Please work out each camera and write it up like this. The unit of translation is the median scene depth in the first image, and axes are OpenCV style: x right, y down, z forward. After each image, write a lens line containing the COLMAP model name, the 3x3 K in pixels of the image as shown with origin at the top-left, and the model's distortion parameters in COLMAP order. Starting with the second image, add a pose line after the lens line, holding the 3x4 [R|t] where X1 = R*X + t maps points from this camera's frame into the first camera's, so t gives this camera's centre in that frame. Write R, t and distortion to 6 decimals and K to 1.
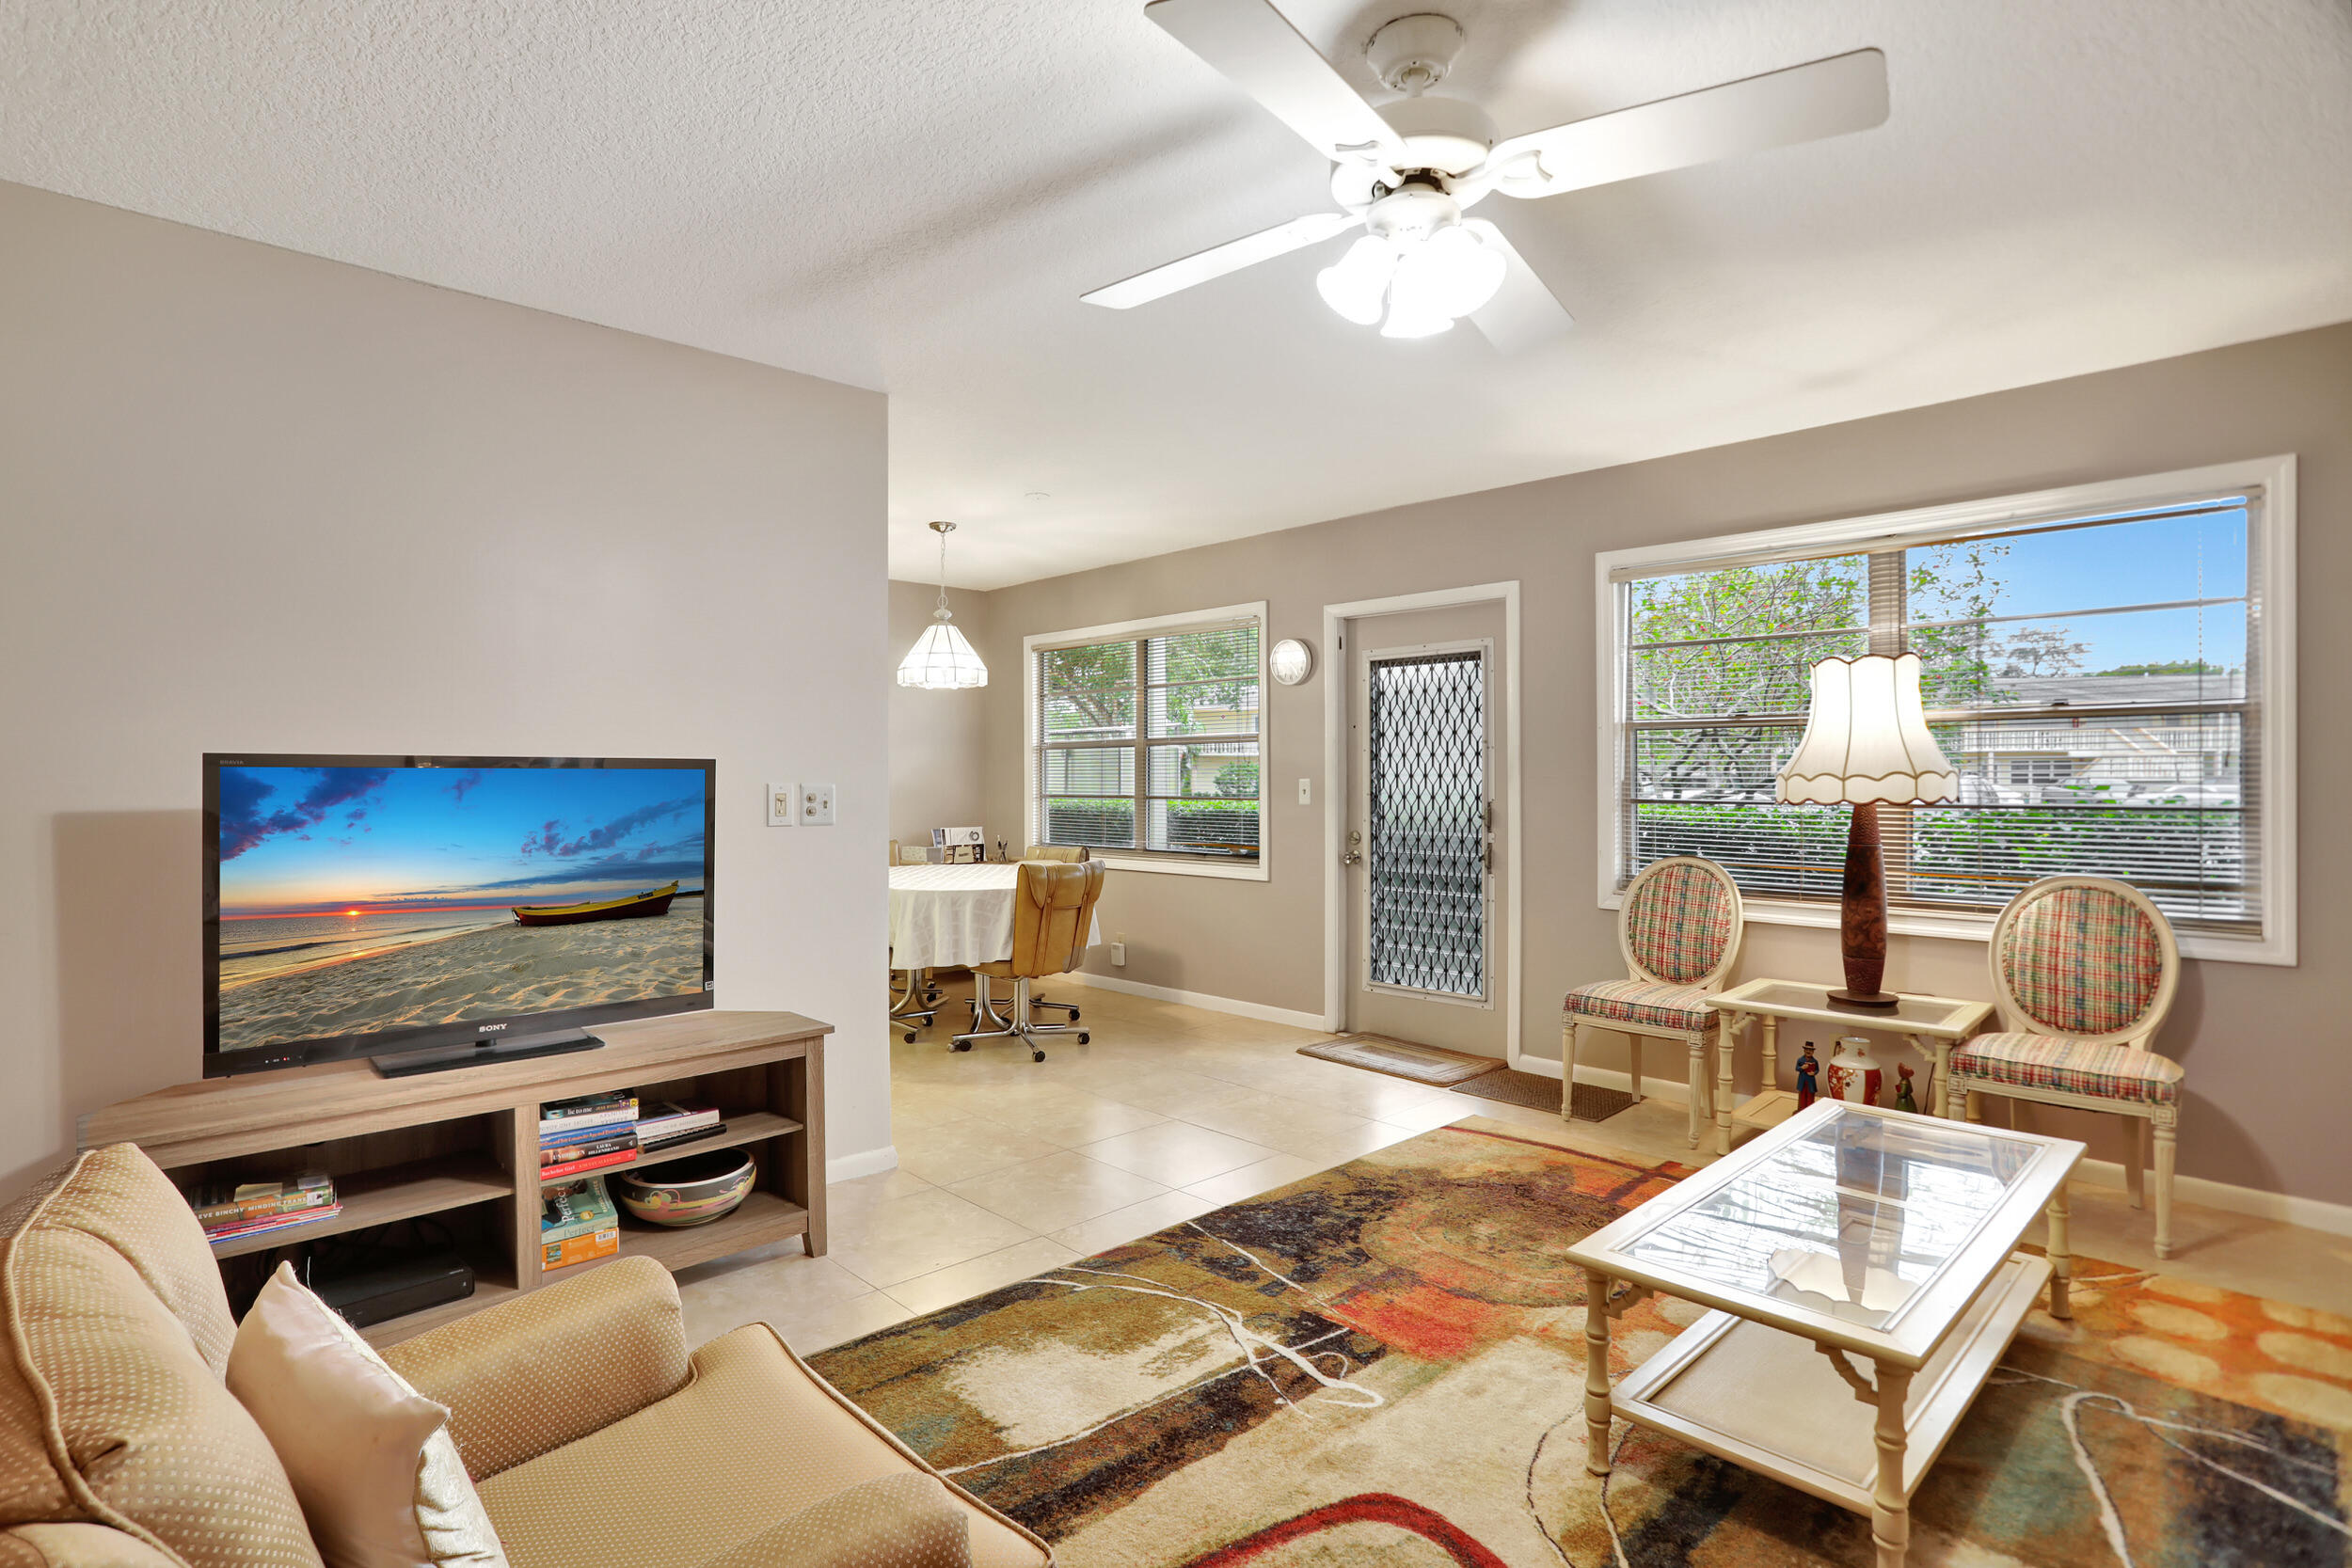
lens RADIAL K [[1164.6, 0, 1121.2], [0, 1164.6, 797.5], [0, 0, 1]] dist [-0.044276, 0.018252]
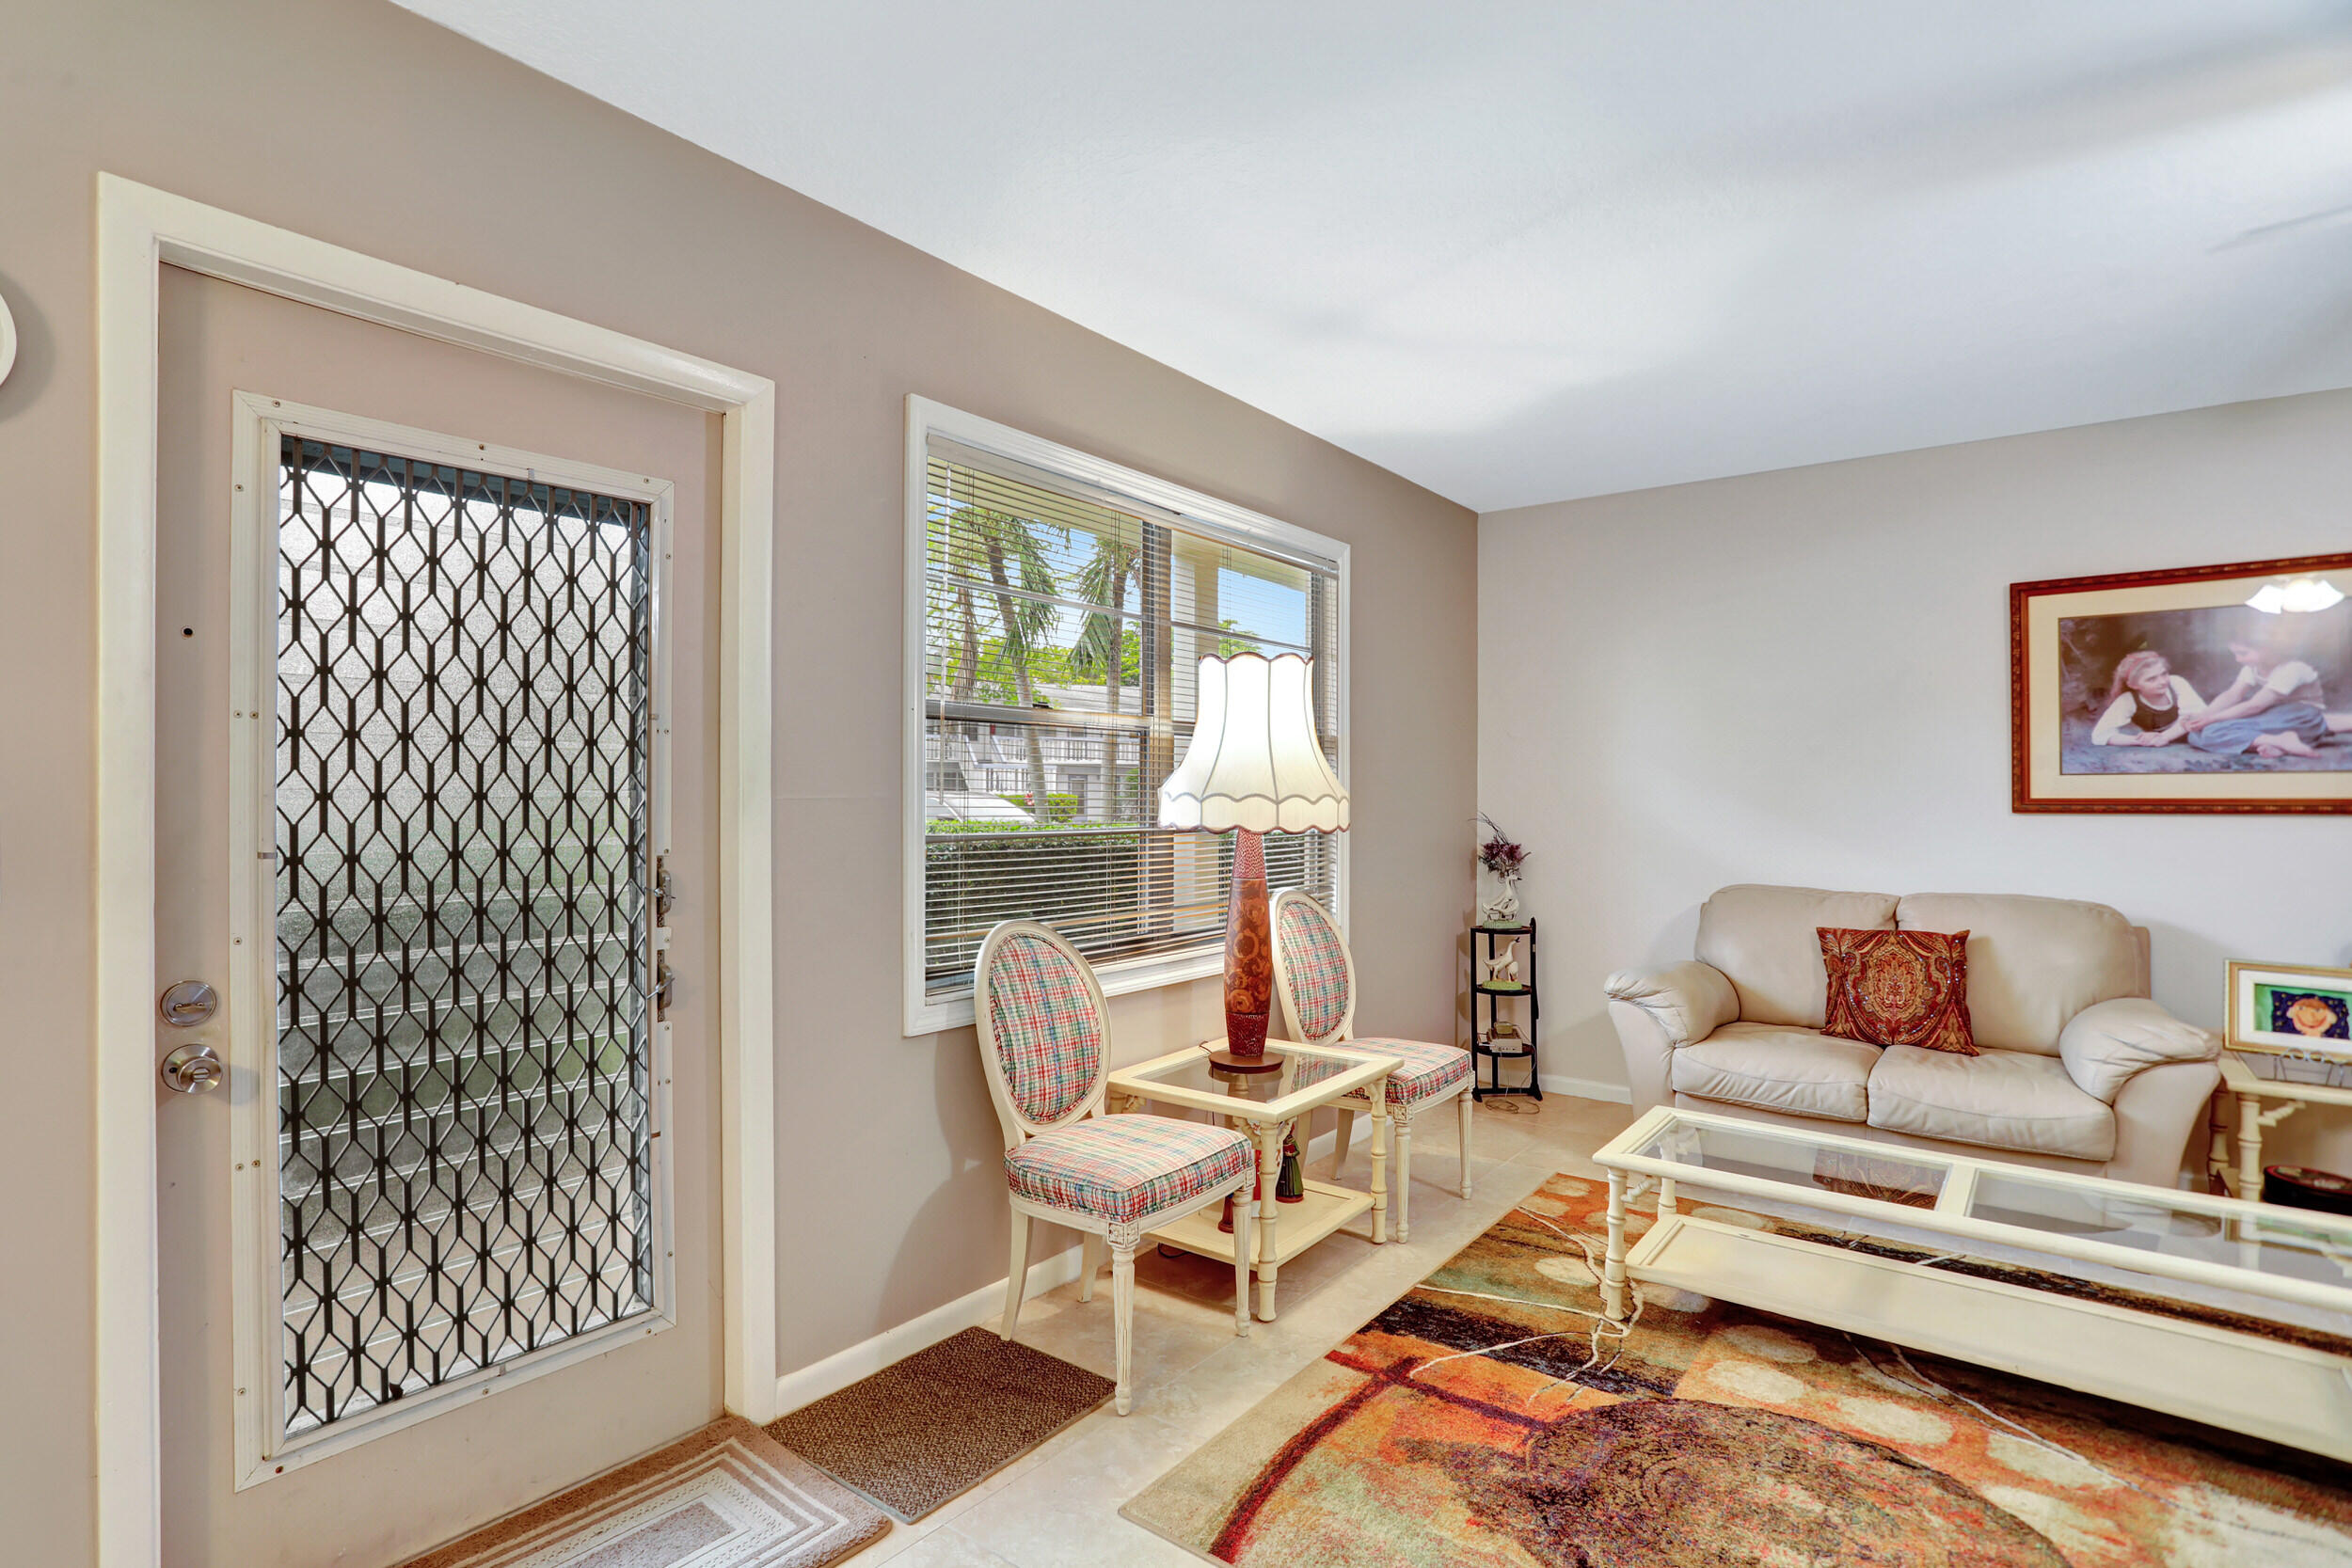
lens RADIAL K [[1164.6, 0, 1112.4], [0, 1164.6, 786.5], [0, 0, 1]] dist [-0.044276, 0.018252]
pose [[-0.146215, 0.009857, 0.989204, -0.183702], [0.017163, 0.999825, -0.007426, -0.021320], [-0.989104, 0.015892, -0.146359, 1.189591]]
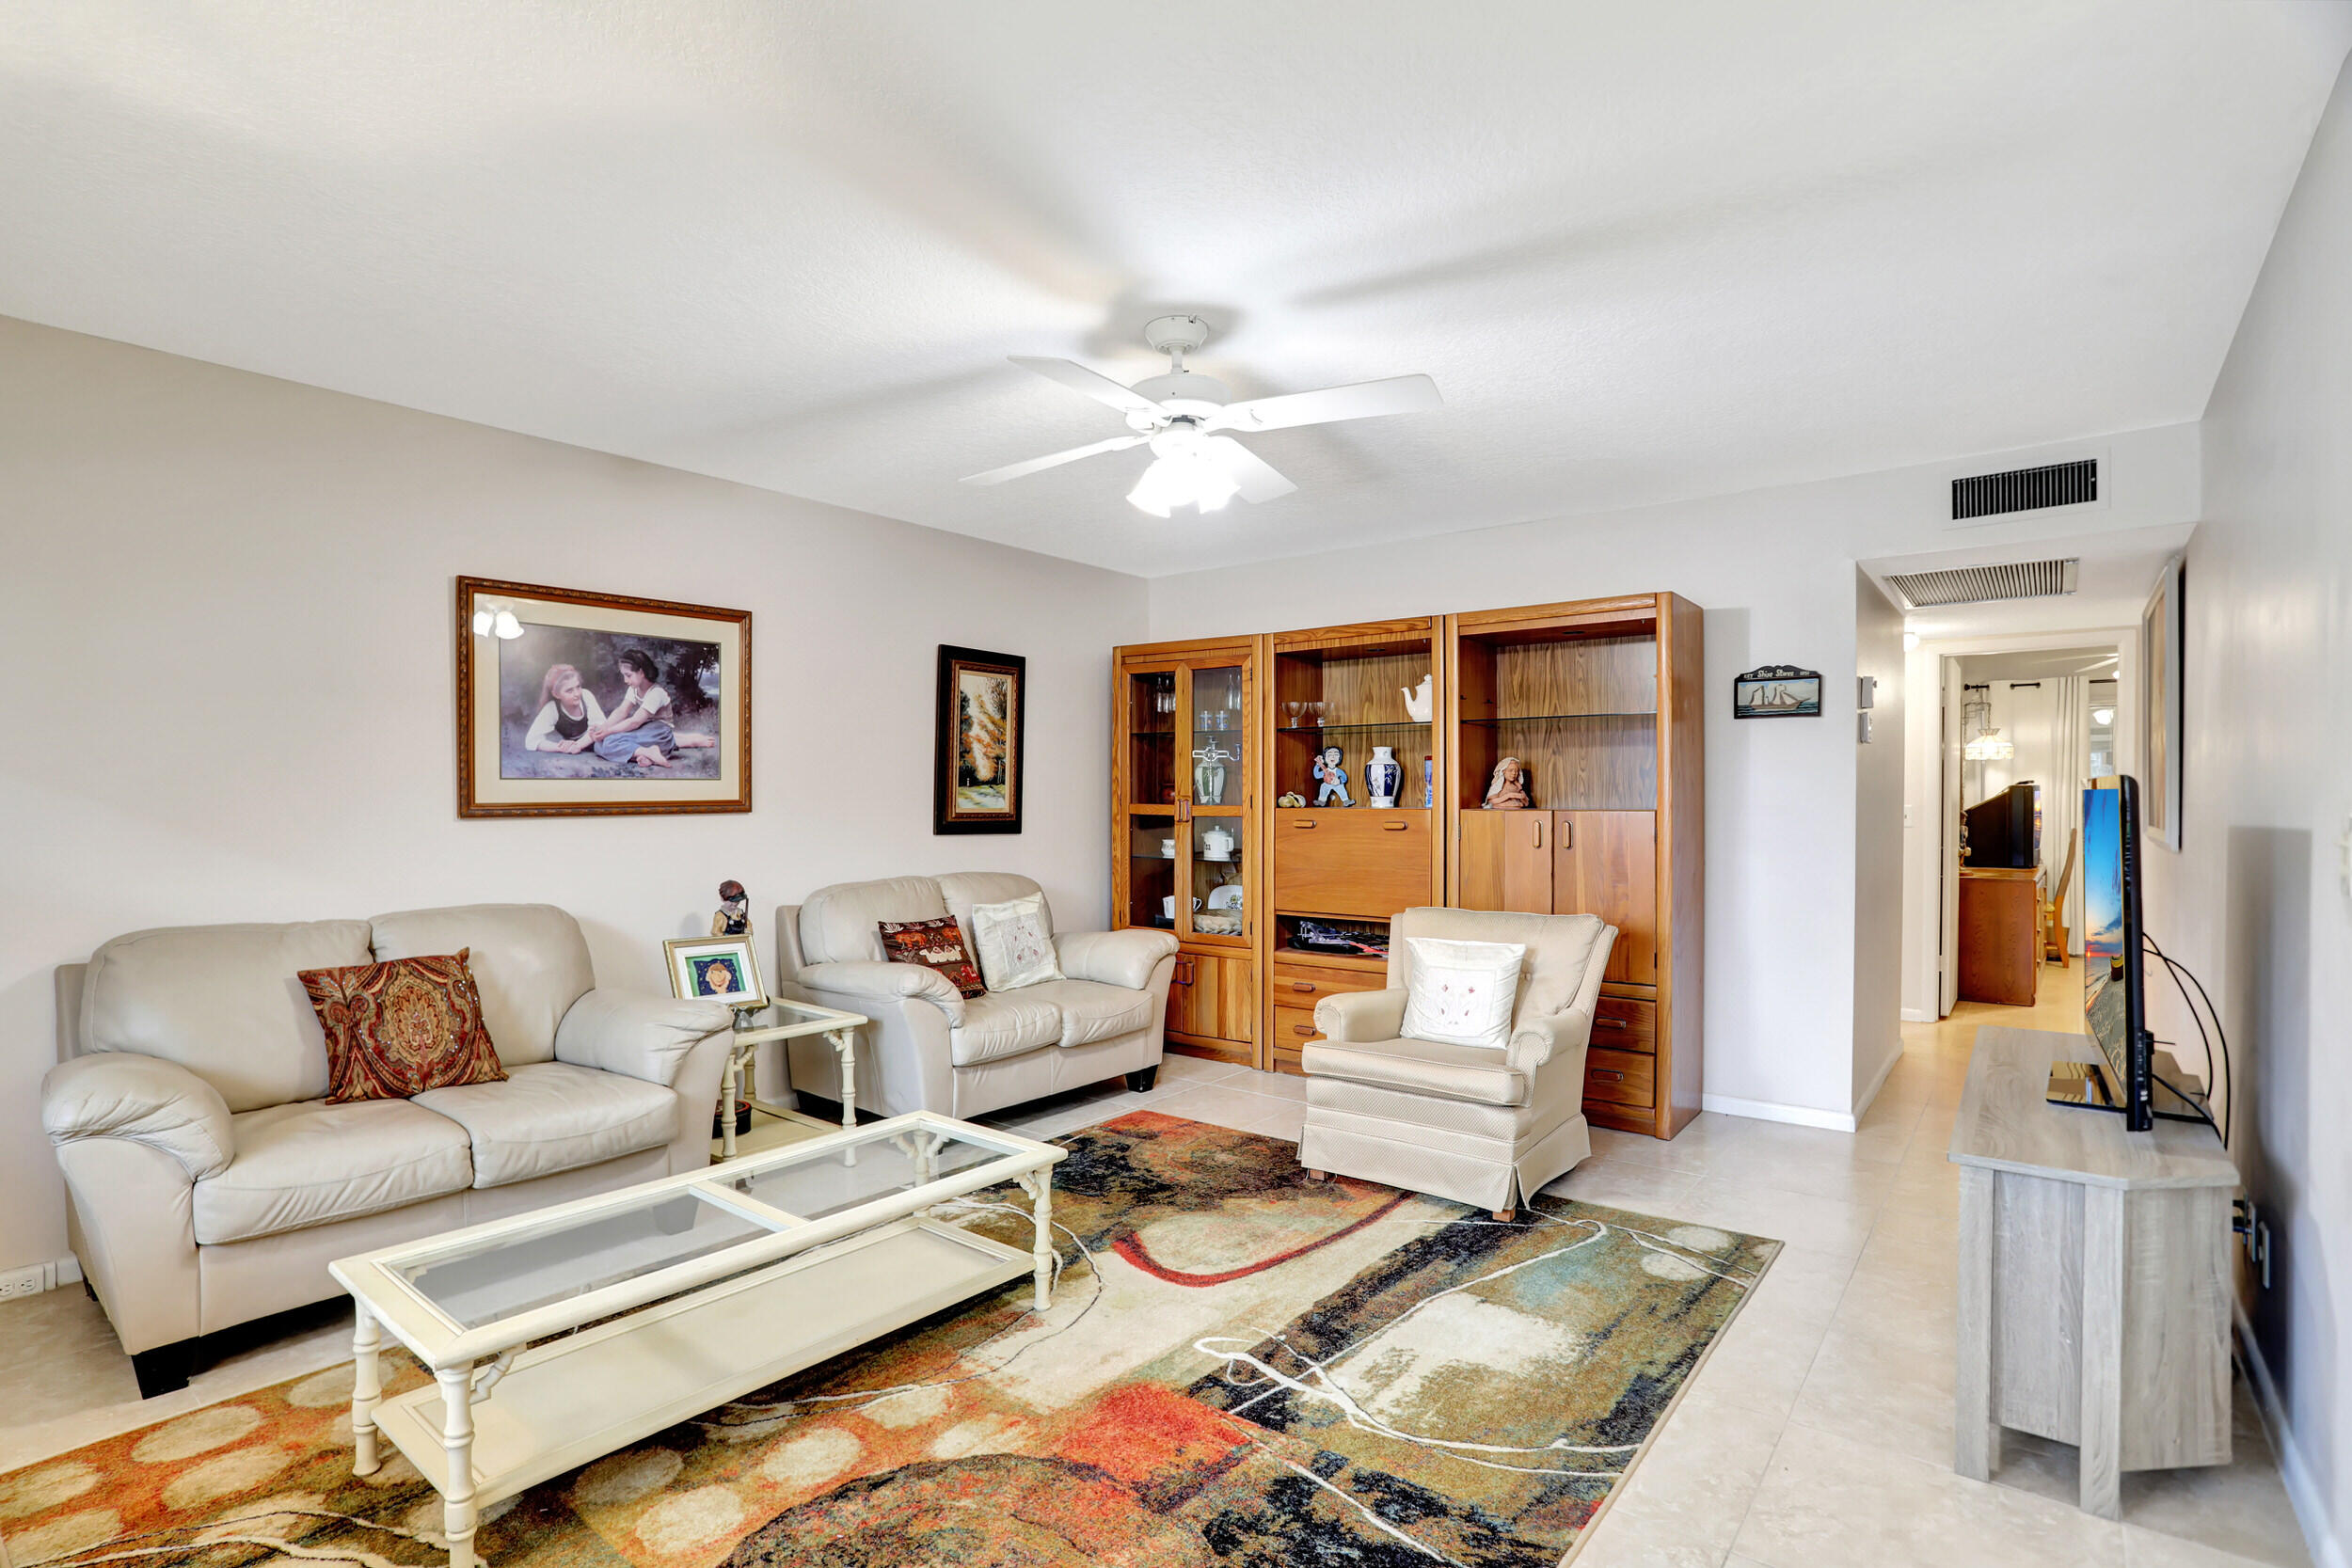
lens RADIAL K [[1164.6, 0, 1140.1], [0, 1164.6, 793.3], [0, 0, 1]] dist [-0.044276, 0.018252]
pose [[-0.989158, 0.006771, -0.146698, 0.272370], [0.003684, 0.999766, 0.021301, -0.031392], [0.146808, 0.020529, -0.988952, 1.290239]]
